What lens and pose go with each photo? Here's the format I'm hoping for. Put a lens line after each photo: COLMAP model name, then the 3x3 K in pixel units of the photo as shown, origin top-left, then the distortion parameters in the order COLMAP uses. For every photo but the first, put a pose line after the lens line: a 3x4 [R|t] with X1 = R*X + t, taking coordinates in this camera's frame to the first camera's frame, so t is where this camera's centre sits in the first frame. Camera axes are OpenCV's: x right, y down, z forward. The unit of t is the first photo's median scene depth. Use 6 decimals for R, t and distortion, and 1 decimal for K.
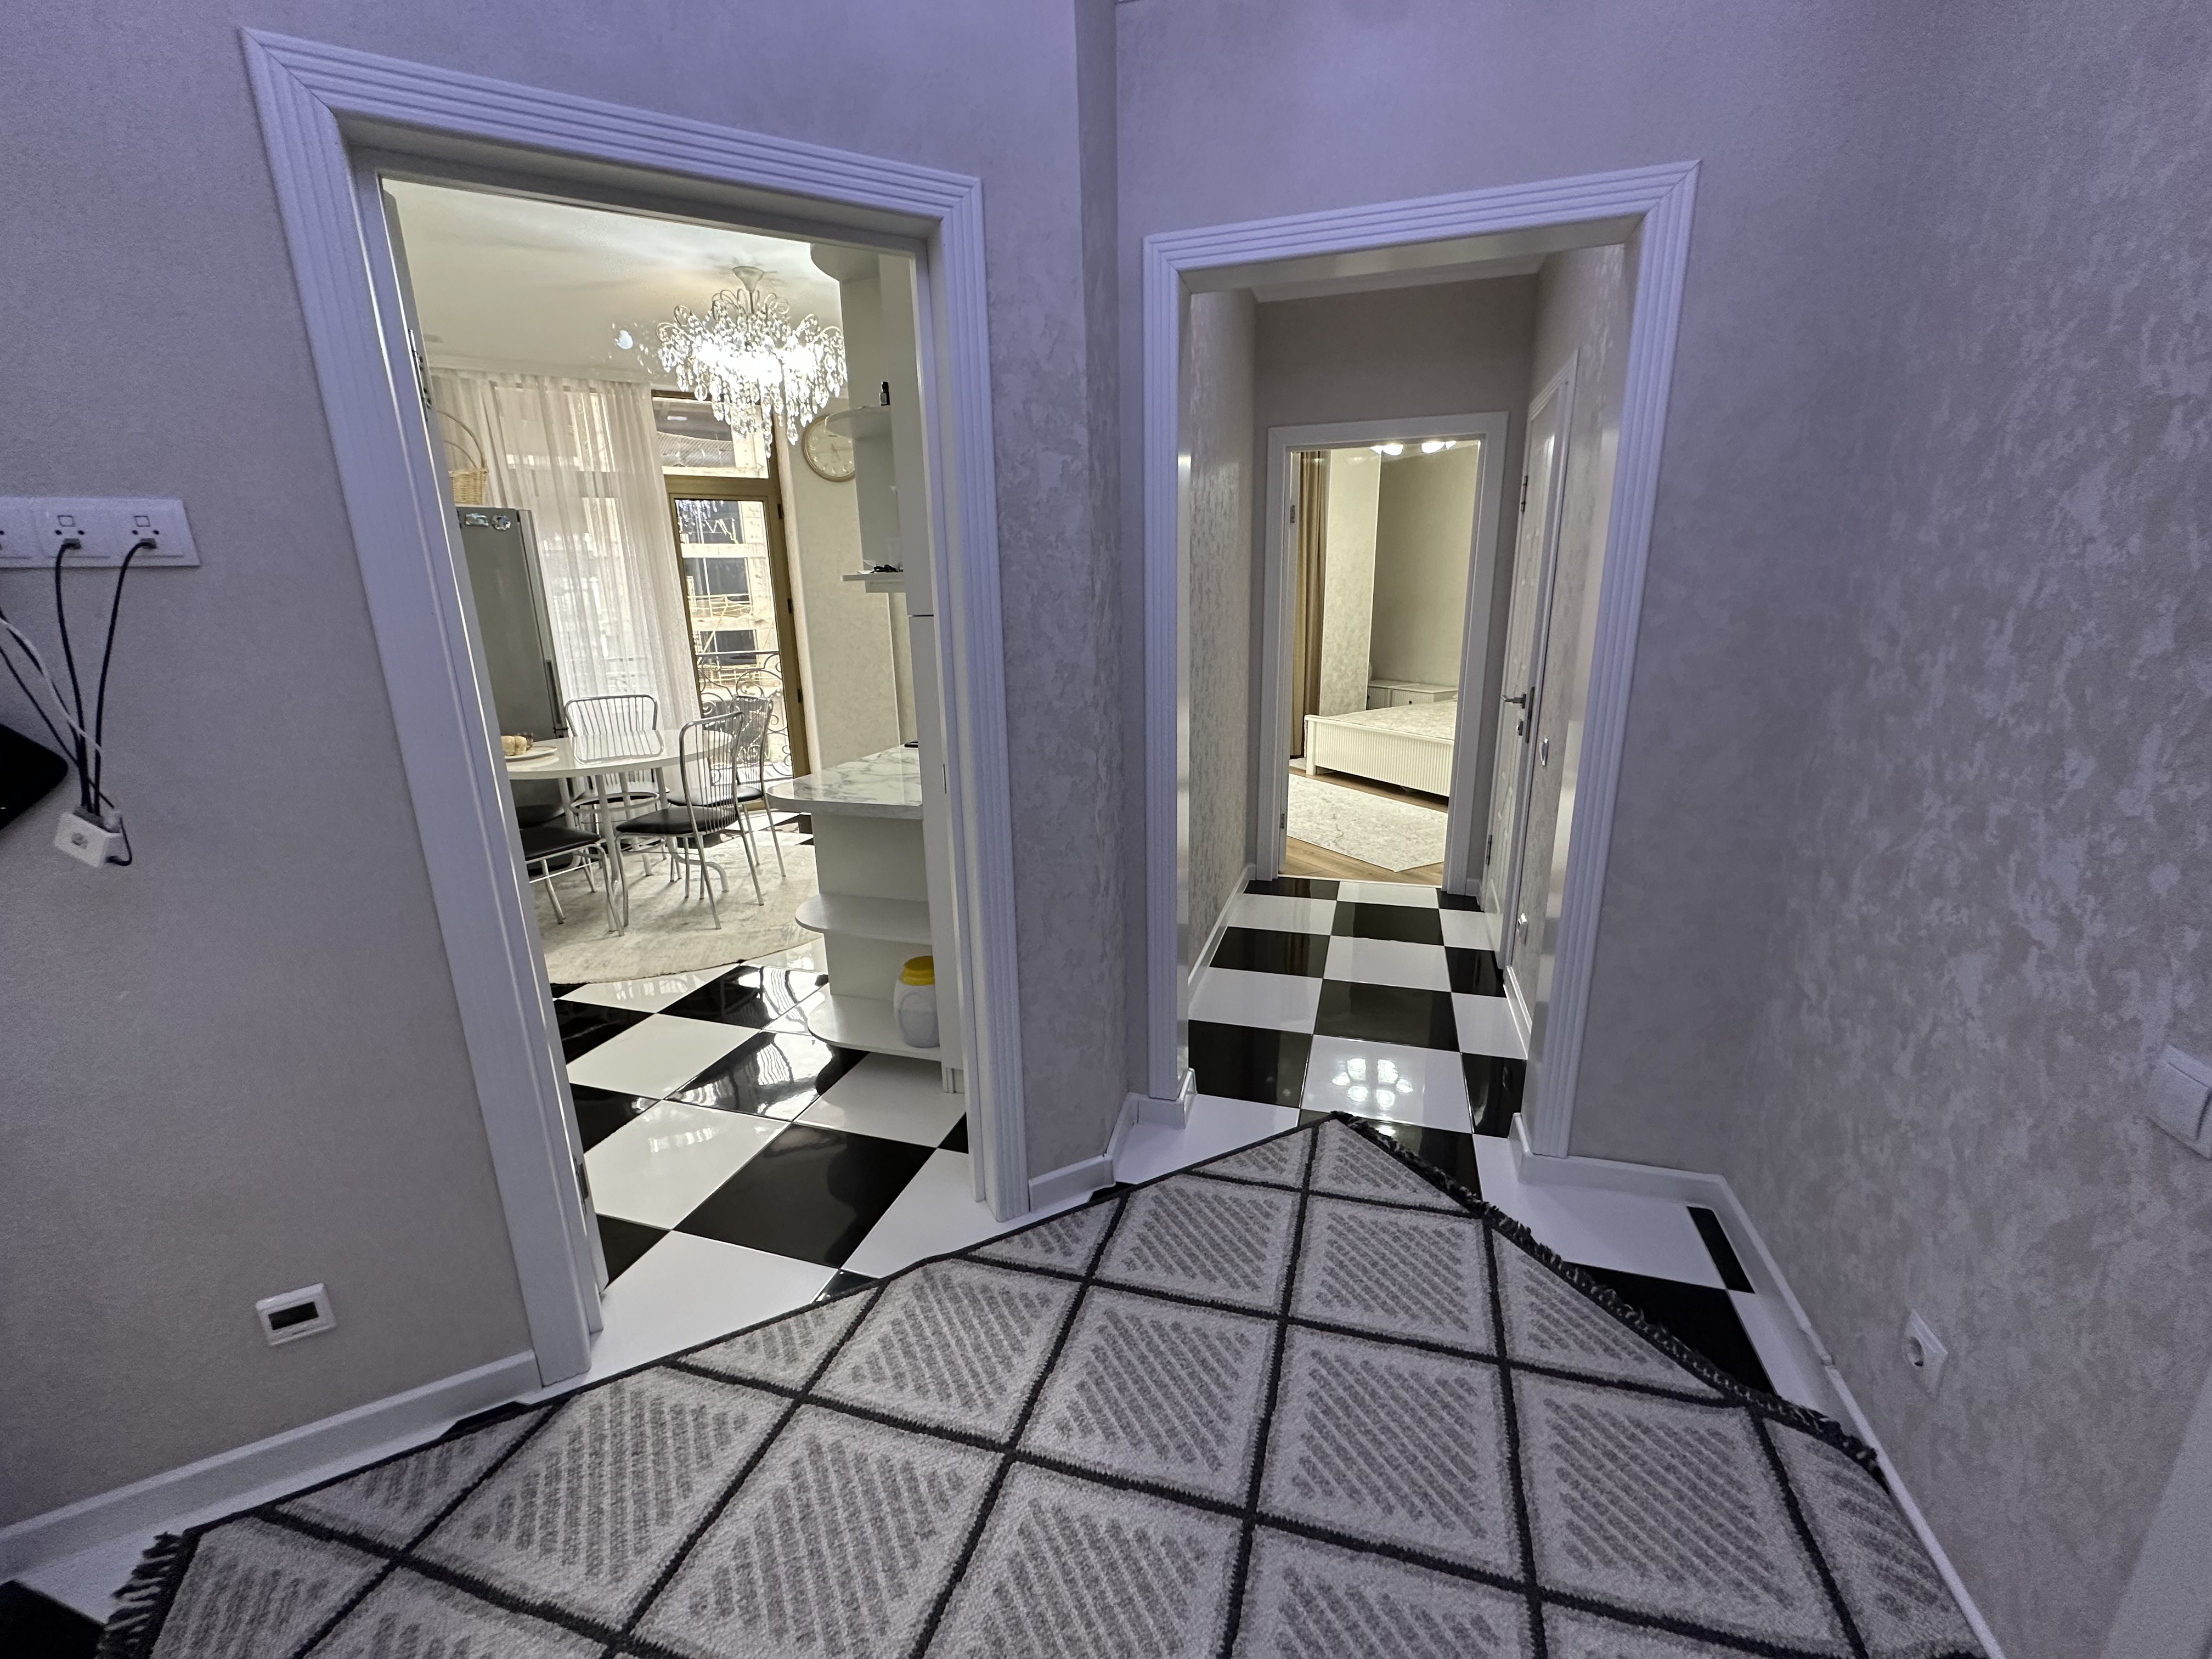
lens RADIAL K [[879.6, 0, 1106.0], [0, 879.6, 829.5], [0, 0, 1]] dist [-0.004513, 0.000044]
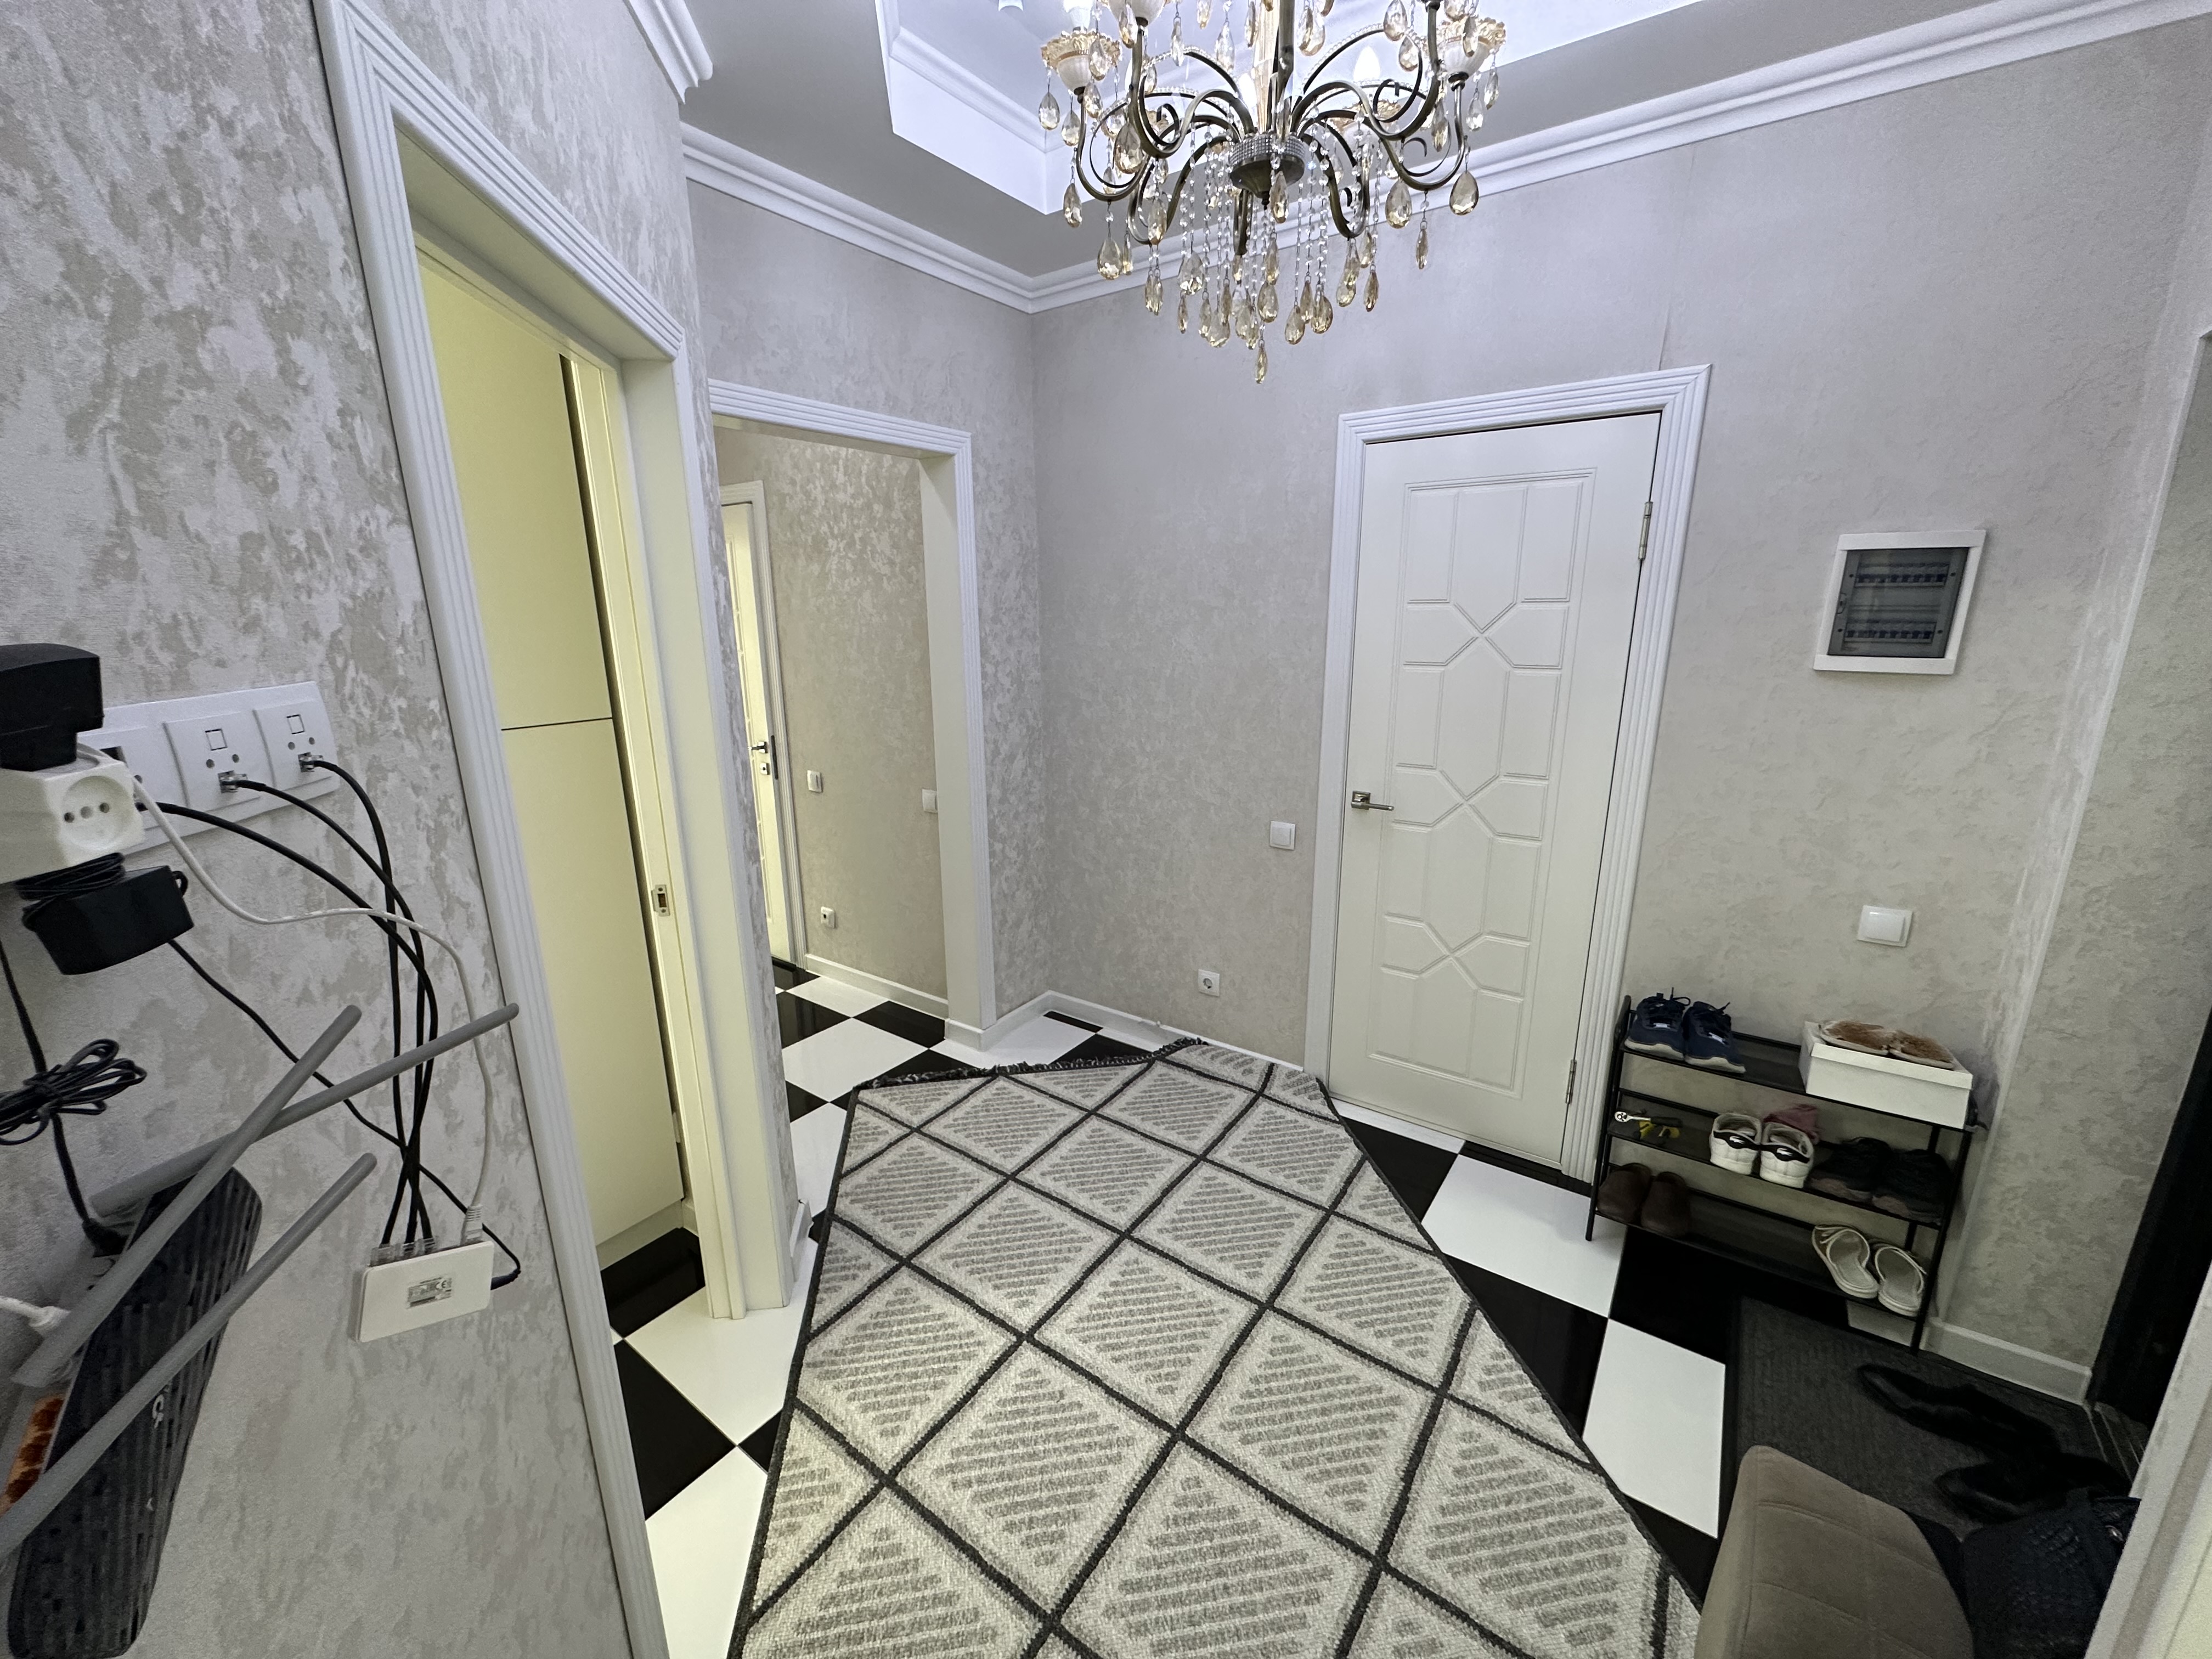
lens RADIAL K [[879.6, 0, 1106.0], [0, 879.6, 829.5], [0, 0, 1]] dist [-0.004513, 0.000044]
pose [[0.323247, -0.217034, 0.921090, -1.046074], [0.246989, 0.958957, 0.139279, -0.170880], [-0.913514, 0.182477, 0.363585, 0.243432]]
